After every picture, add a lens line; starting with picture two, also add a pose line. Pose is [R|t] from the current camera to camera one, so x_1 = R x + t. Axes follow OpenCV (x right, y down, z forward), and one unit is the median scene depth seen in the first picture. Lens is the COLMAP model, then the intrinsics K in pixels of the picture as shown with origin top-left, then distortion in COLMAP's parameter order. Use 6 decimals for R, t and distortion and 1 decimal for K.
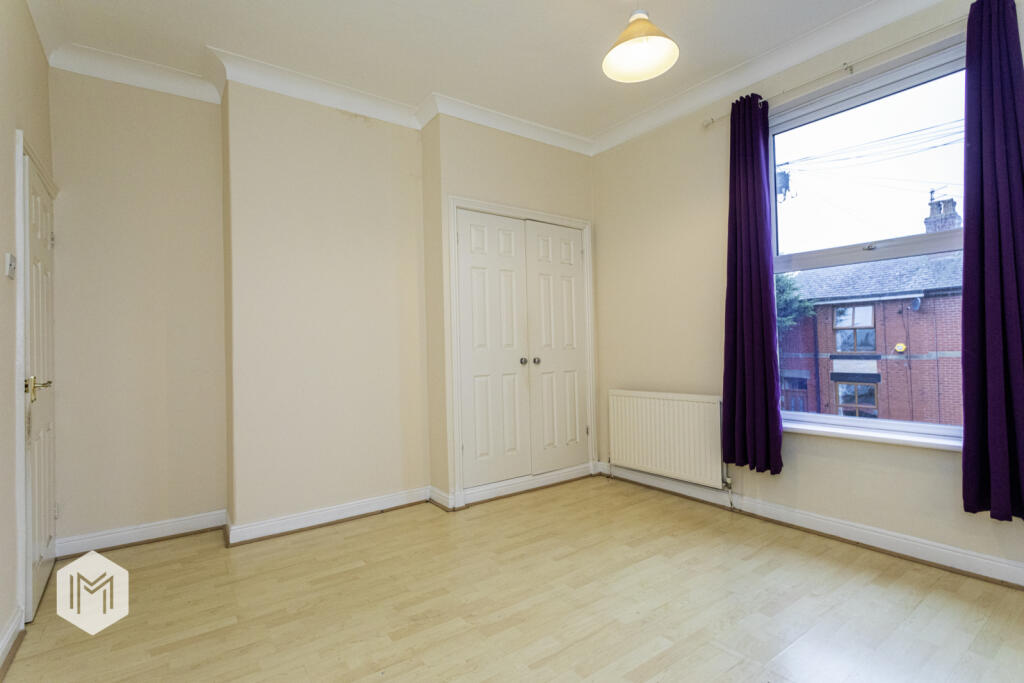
lens RADIAL K [[483.9, 0, 505.6], [0, 483.9, 336.7], [0, 0, 1]] dist [-0.005083, 0.000816]
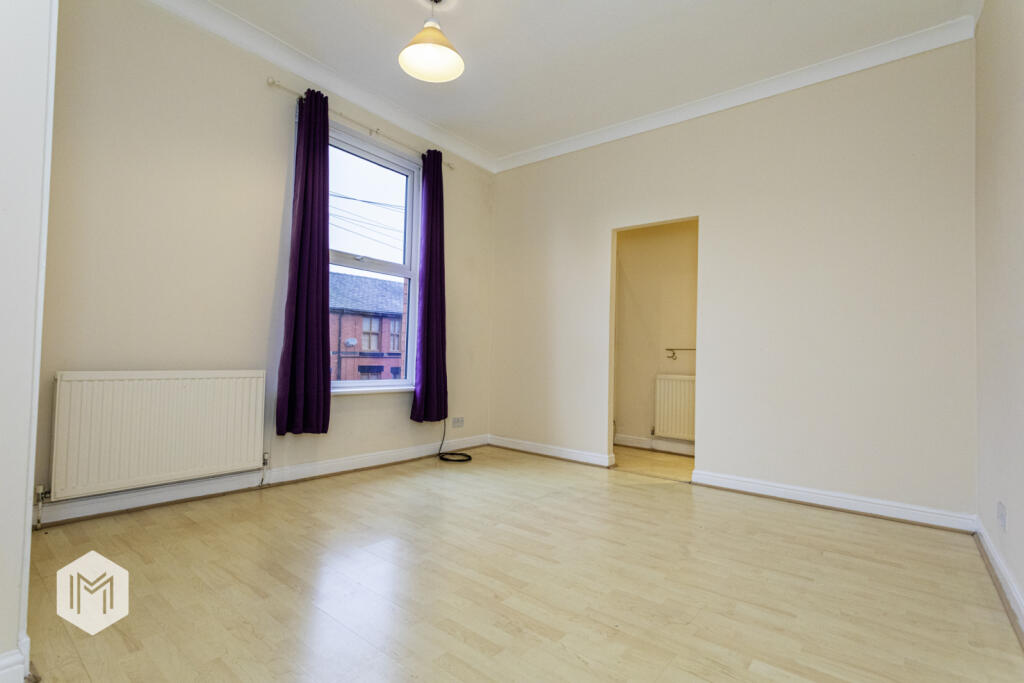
lens RADIAL K [[483.9, 0, 507.2], [0, 483.9, 338.4], [0, 0, 1]] dist [-0.005083, 0.000816]
pose [[-0.238477, 0.042500, 0.970218, -0.695130], [-0.040127, 0.997758, -0.053569, 0.102829], [-0.970319, -0.051706, -0.236237, 0.869938]]
